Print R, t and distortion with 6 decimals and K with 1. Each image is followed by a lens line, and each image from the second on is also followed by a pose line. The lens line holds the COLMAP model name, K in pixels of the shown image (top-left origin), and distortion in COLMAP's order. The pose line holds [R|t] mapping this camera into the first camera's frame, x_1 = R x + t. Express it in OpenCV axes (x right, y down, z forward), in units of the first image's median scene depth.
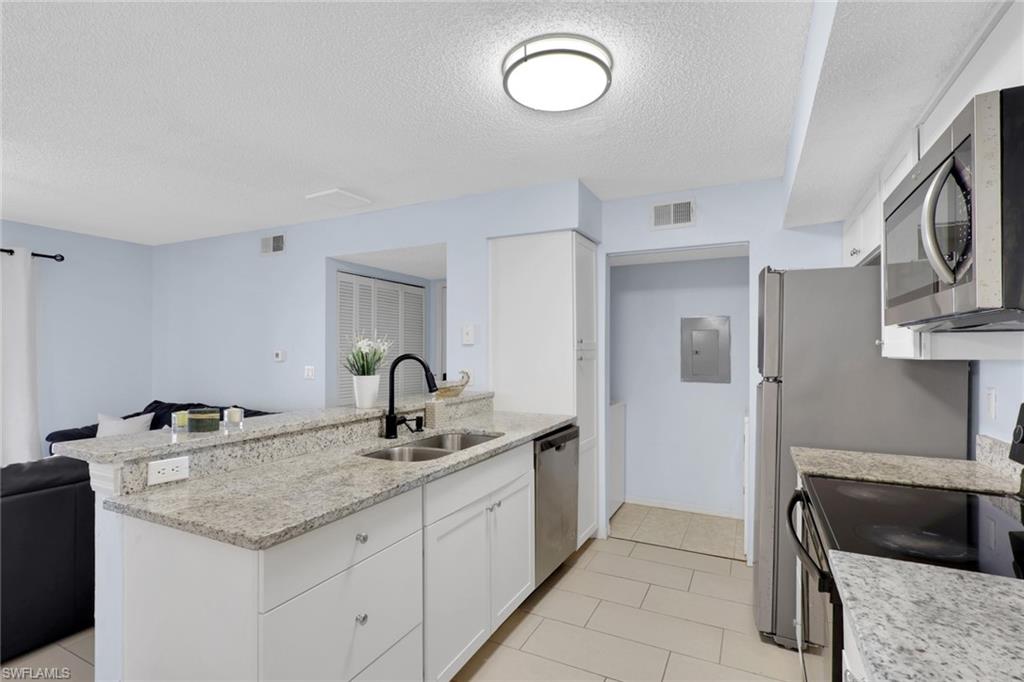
lens RADIAL K [[487.0, 0, 513.9], [0, 487.0, 342.5], [0, 0, 1]] dist [0.003604, 0.000072]
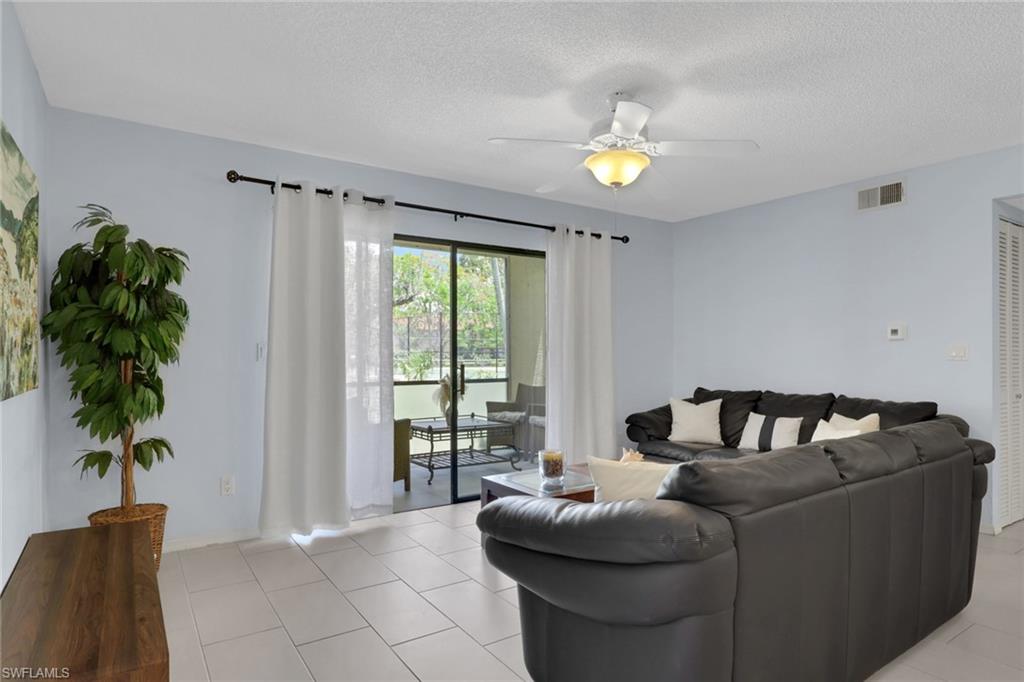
lens RADIAL K [[572.2, 0, 520.8], [0, 572.2, 357.5], [0, 0, 1]] dist [0.000346, 0.000068]
pose [[0.883494, -0.003142, -0.468432, -0.604467], [0.011774, 0.999811, 0.015499, 0.047743], [0.468295, -0.019208, 0.883363, -0.135063]]
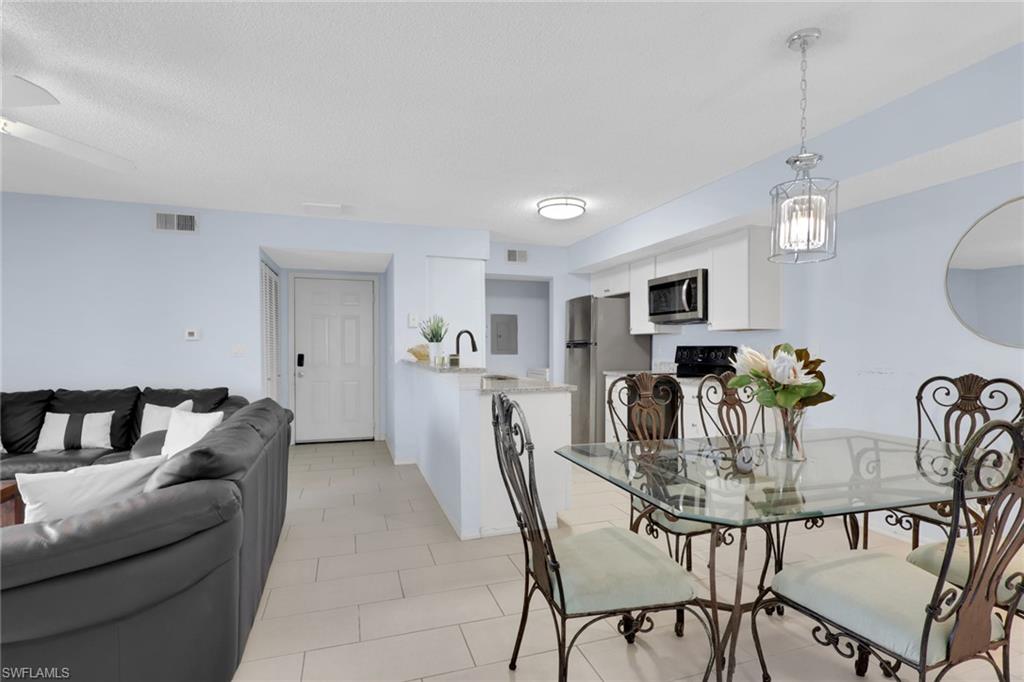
lens RADIAL K [[487.0, 0, 511.9], [0, 487.0, 354.7], [0, 0, 1]] dist [0.003604, 0.000072]
pose [[0.701965, -0.014218, 0.712070, -0.760115], [-0.007994, 0.999580, 0.027839, 0.036648], [-0.712167, -0.025234, 0.701557, -0.198599]]
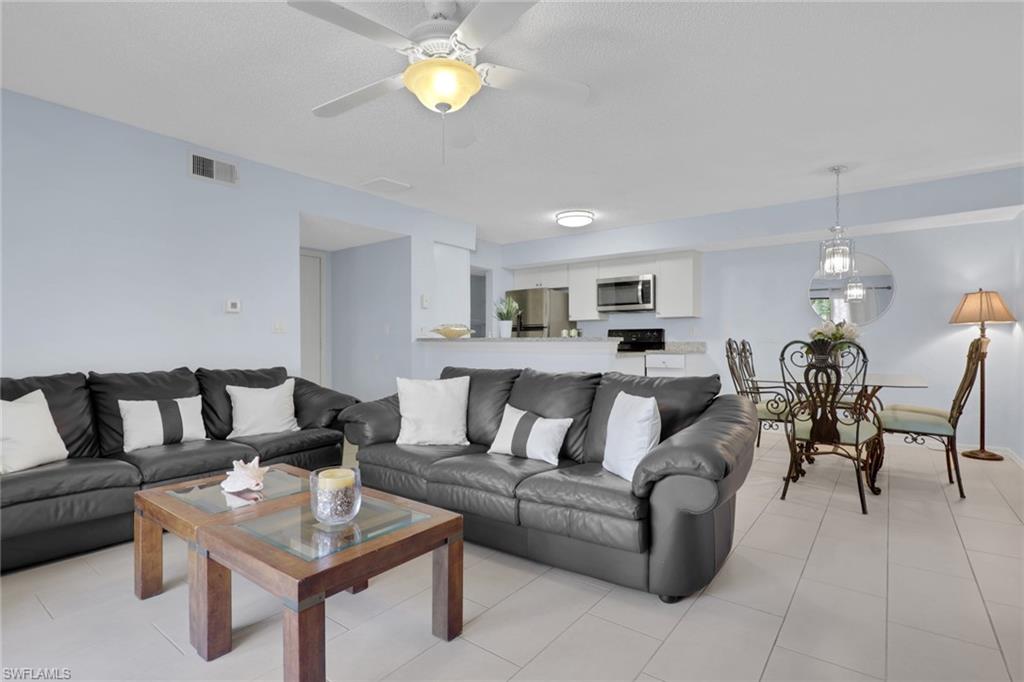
lens RADIAL K [[487.0, 0, 514.5], [0, 487.0, 343.0], [0, 0, 1]] dist [0.003604, 0.000072]
pose [[0.190088, -0.005927, 0.981749, -1.267738], [-0.013203, 0.999876, 0.008593, 0.080732], [-0.981678, -0.014596, 0.189986, 0.352255]]
